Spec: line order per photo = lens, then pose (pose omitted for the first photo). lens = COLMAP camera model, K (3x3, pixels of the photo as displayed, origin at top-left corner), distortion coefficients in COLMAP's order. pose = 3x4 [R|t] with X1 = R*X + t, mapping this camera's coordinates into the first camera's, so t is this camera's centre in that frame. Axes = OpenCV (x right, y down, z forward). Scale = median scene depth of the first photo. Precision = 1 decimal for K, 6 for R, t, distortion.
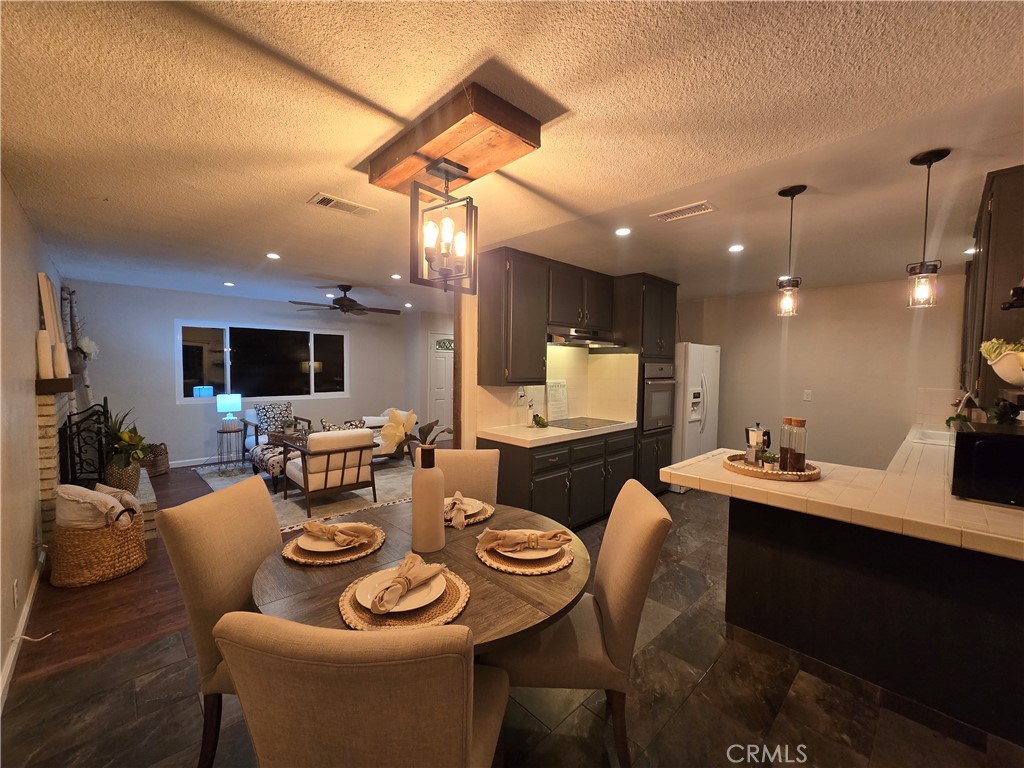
lens RADIAL K [[419.3, 0, 510.2], [0, 419.3, 382.9], [0, 0, 1]] dist [-0.005547, 0.002352]
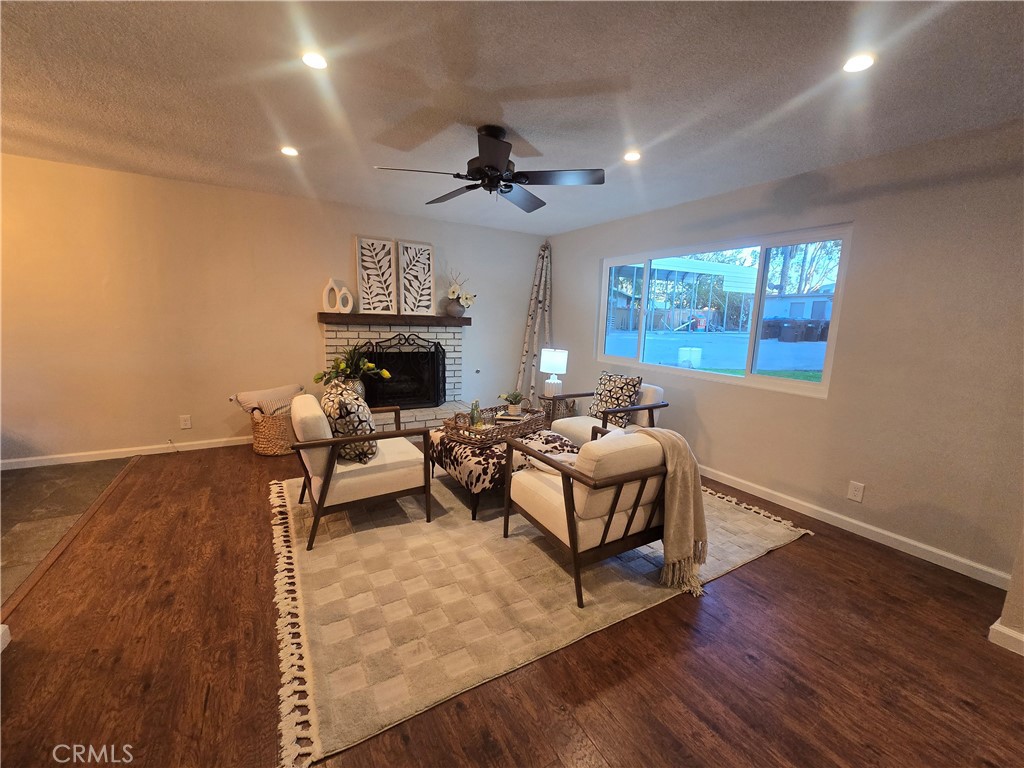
lens RADIAL K [[419.3, 0, 511.4], [0, 419.3, 382.9], [0, 0, 1]] dist [-0.005547, 0.002352]
pose [[-0.237953, 0.131032, -0.962397, 0.111133], [-0.078446, 0.985028, 0.153509, -0.030302], [0.968103, 0.112025, -0.224112, 1.381980]]
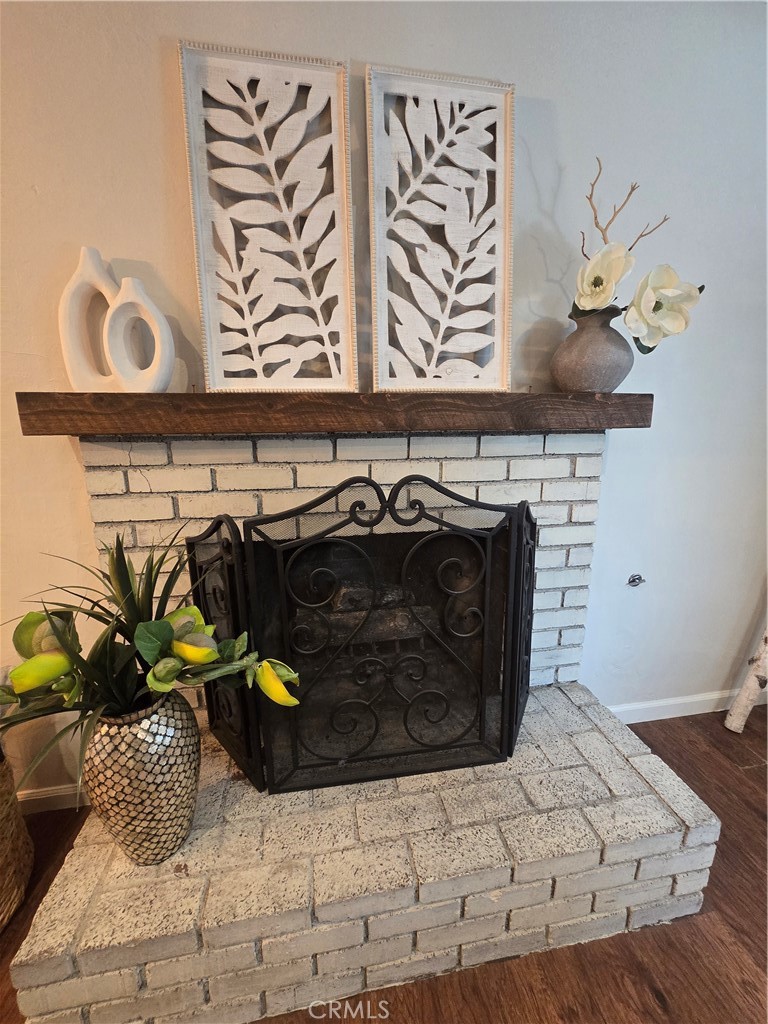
lens RADIAL K [[419.3, 0, 385.7], [0, 419.3, 511.5], [0, 0, 1]] dist [-0.005547, 0.002352]
pose [[-0.559908, 0.184856, -0.807670, -0.662758], [-0.034299, 0.968787, 0.245510, -0.007347], [0.827844, 0.165165, -0.536092, 1.004889]]
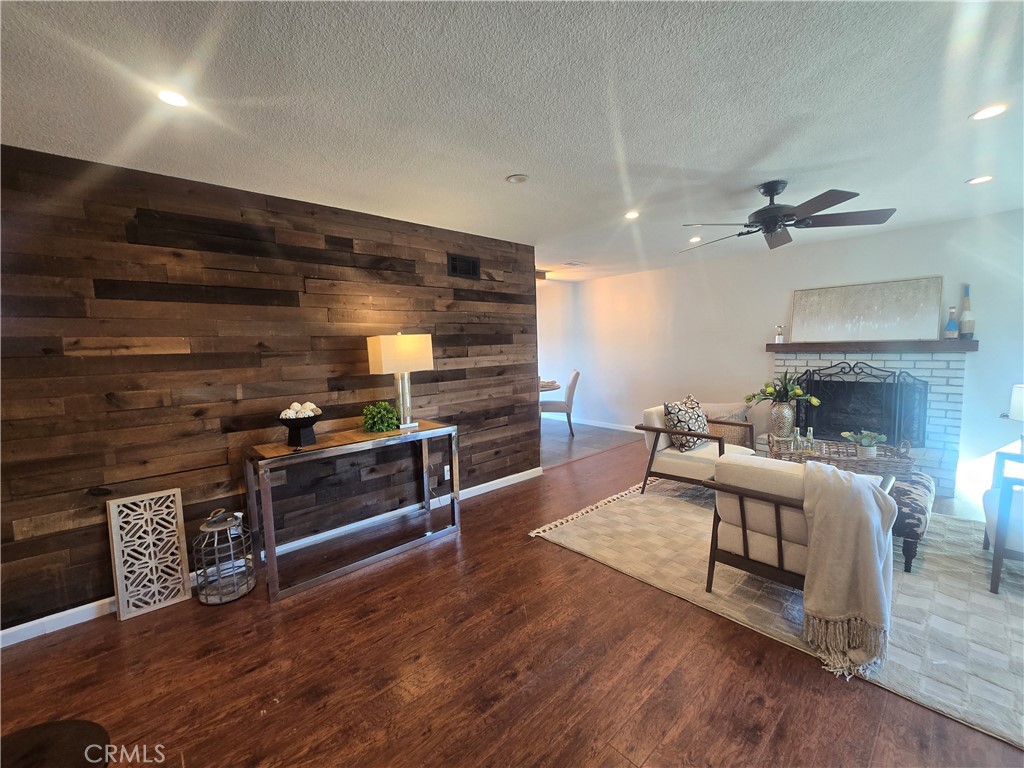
lens RADIAL K [[419.3, 0, 511.0], [0, 419.3, 383.0], [0, 0, 1]] dist [-0.005547, 0.002352]
pose [[-0.999193, 0.012349, 0.038232, -0.087128], [0.017376, 0.990815, 0.134102, -0.066521], [-0.036225, 0.134658, -0.990230, 1.887733]]
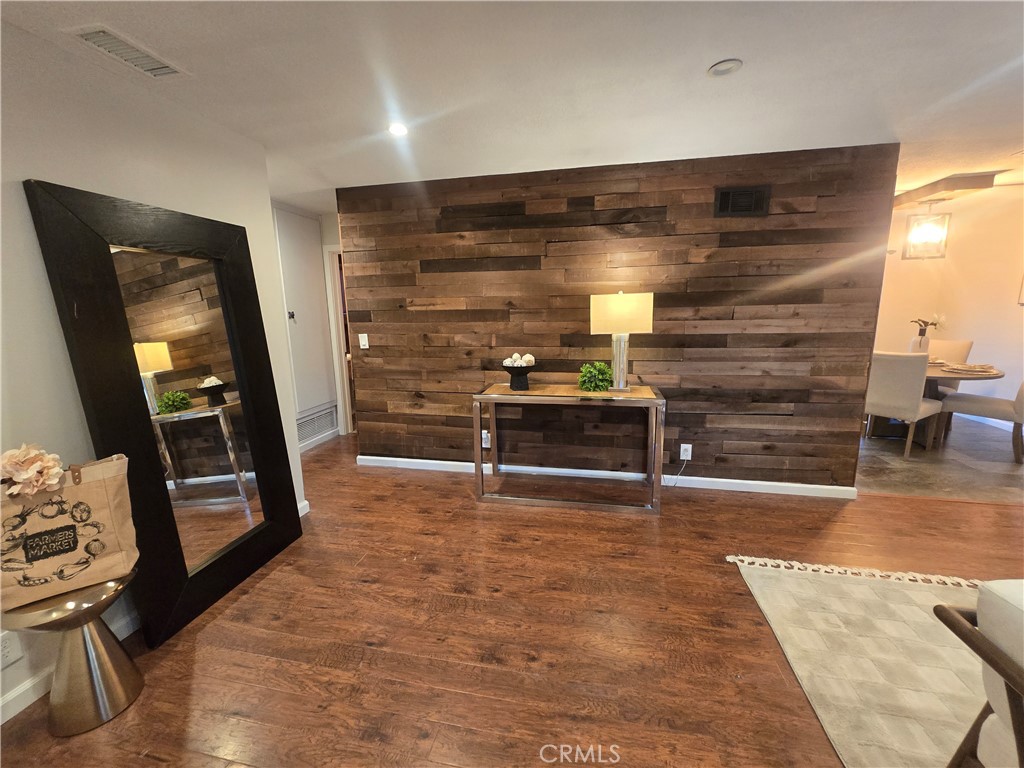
lens RADIAL K [[419.3, 0, 511.4], [0, 419.3, 383.7], [0, 0, 1]] dist [-0.005547, 0.002352]
pose [[-0.560740, -0.153444, 0.813650, -0.344469], [0.045609, 0.975462, 0.215392, -0.067216], [-0.826735, 0.157889, -0.539982, 1.706900]]
